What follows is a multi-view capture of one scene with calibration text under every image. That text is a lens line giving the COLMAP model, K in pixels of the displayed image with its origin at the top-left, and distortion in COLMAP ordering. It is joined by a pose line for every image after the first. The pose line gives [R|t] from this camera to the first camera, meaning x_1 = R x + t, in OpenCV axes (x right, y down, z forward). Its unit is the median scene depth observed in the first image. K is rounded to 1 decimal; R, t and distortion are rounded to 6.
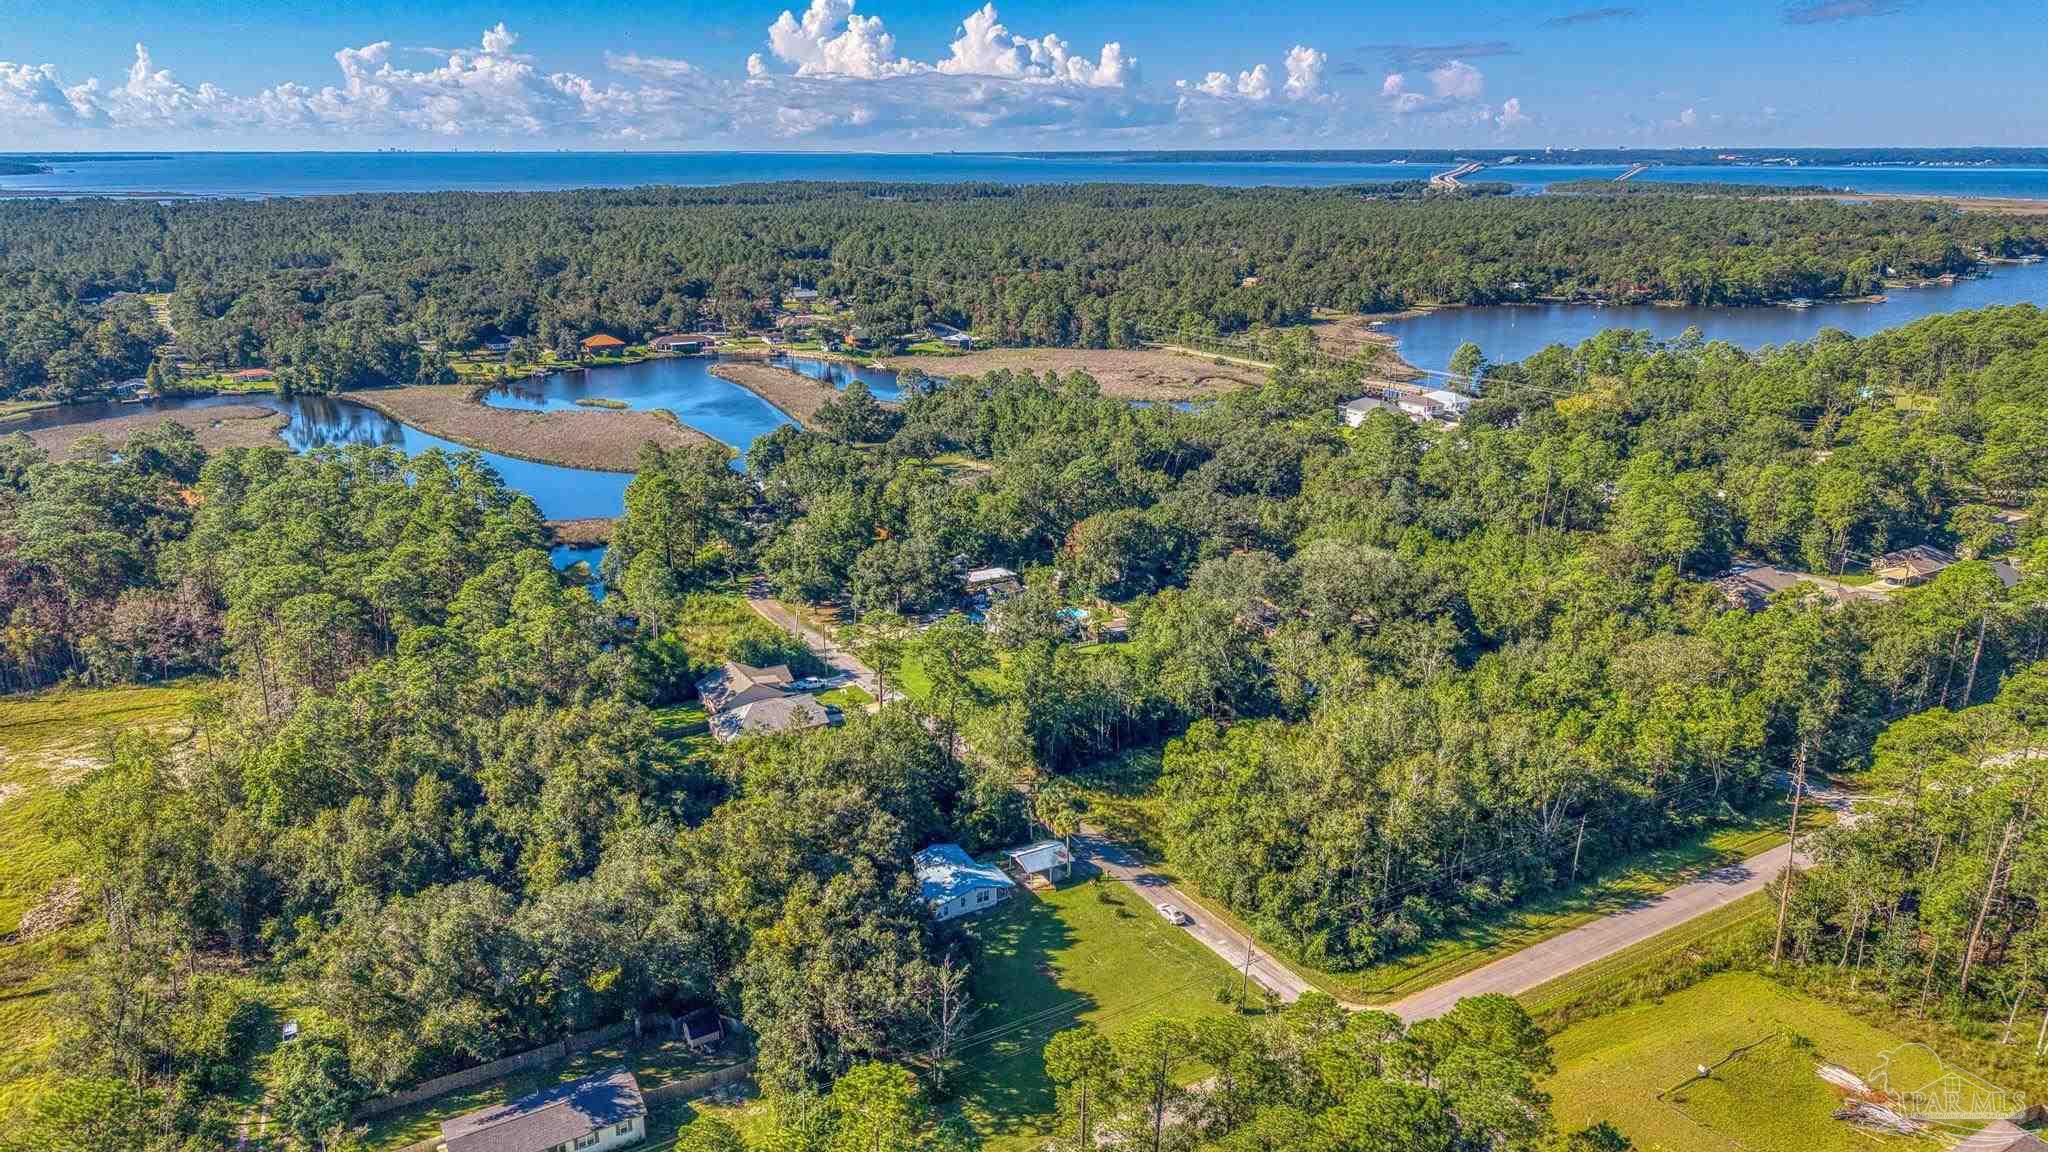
lens RADIAL K [[1392.5, 0, 1018.4], [0, 1392.5, 575.0], [0, 0, 1]] dist [0.021529, -0.026027]
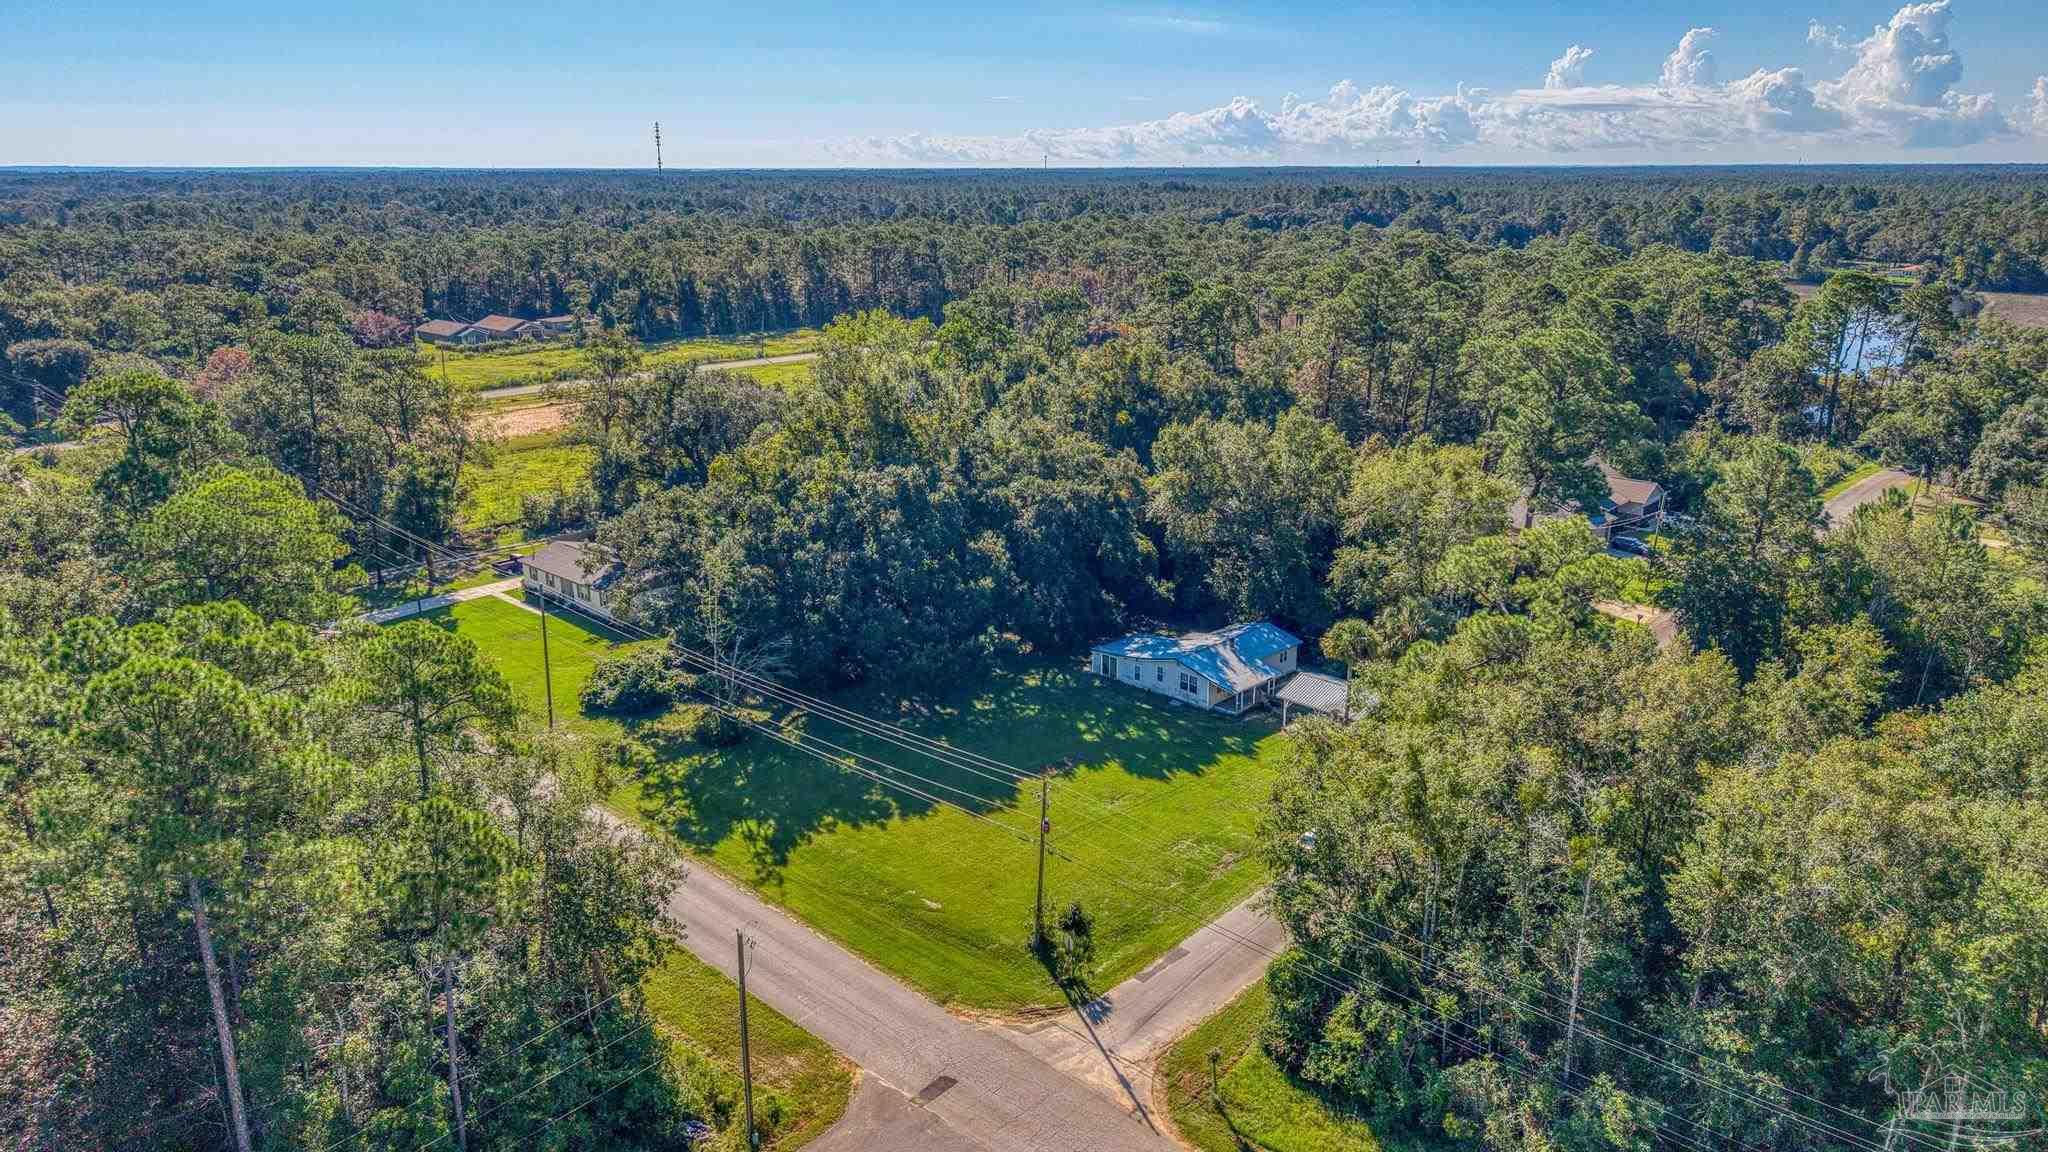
lens RADIAL K [[1392.5, 0, 1013.8], [0, 1392.5, 578.4], [0, 0, 1]] dist [0.021529, -0.026027]
pose [[0.276622, 0.274623, -0.920903, 0.133508], [-0.283784, 0.938904, 0.194748, 0.023723], [0.918121, 0.207466, 0.337655, 0.188095]]
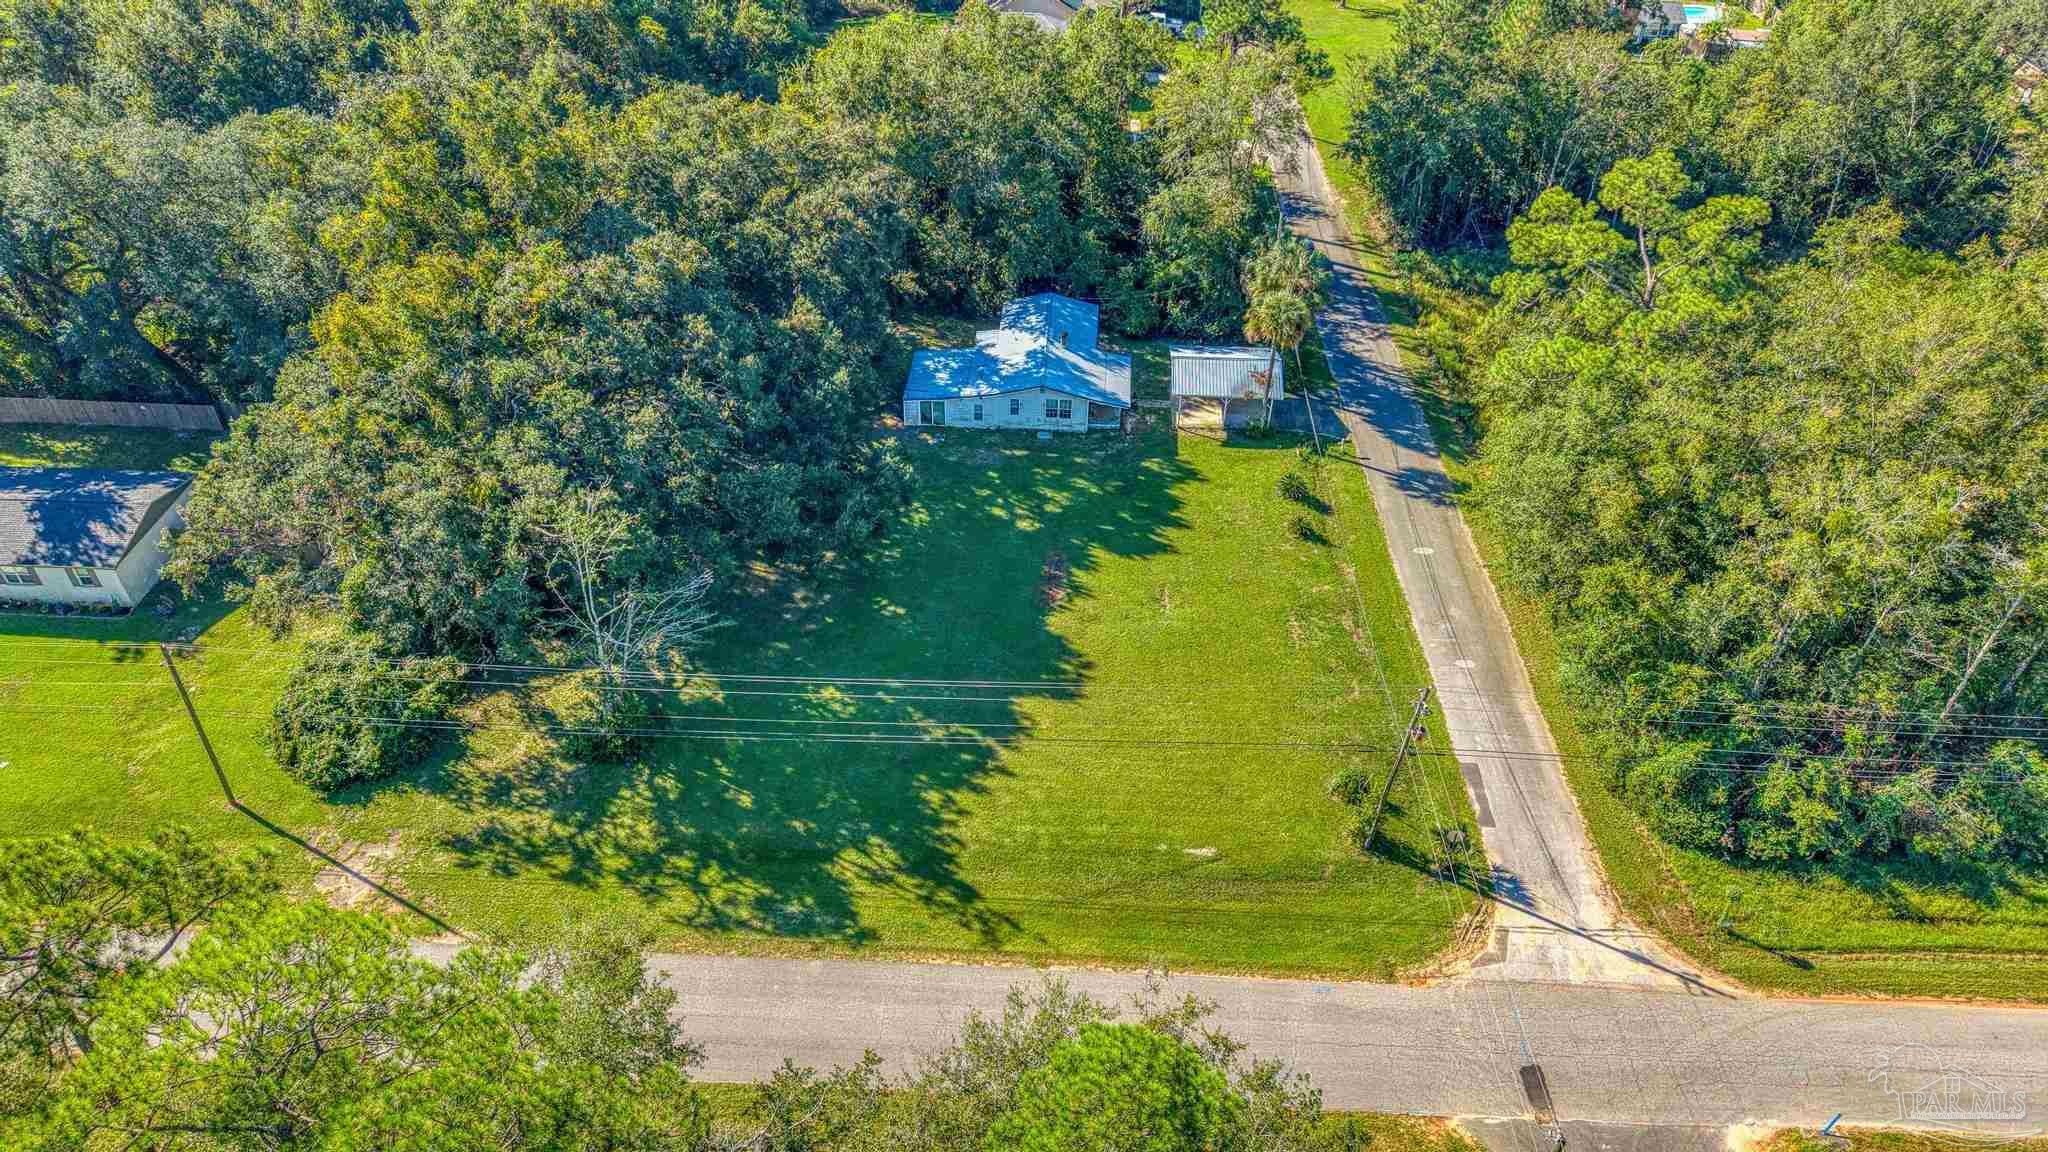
lens RADIAL K [[1392.5, 0, 1019.5], [0, 1392.5, 565.0], [0, 0, 1]] dist [0.021529, -0.026027]
pose [[0.845043, 0.341150, -0.411726, 0.050100], [-0.174457, 0.903790, 0.390805, 0.023057], [0.505437, -0.258418, 0.823258, 0.148684]]
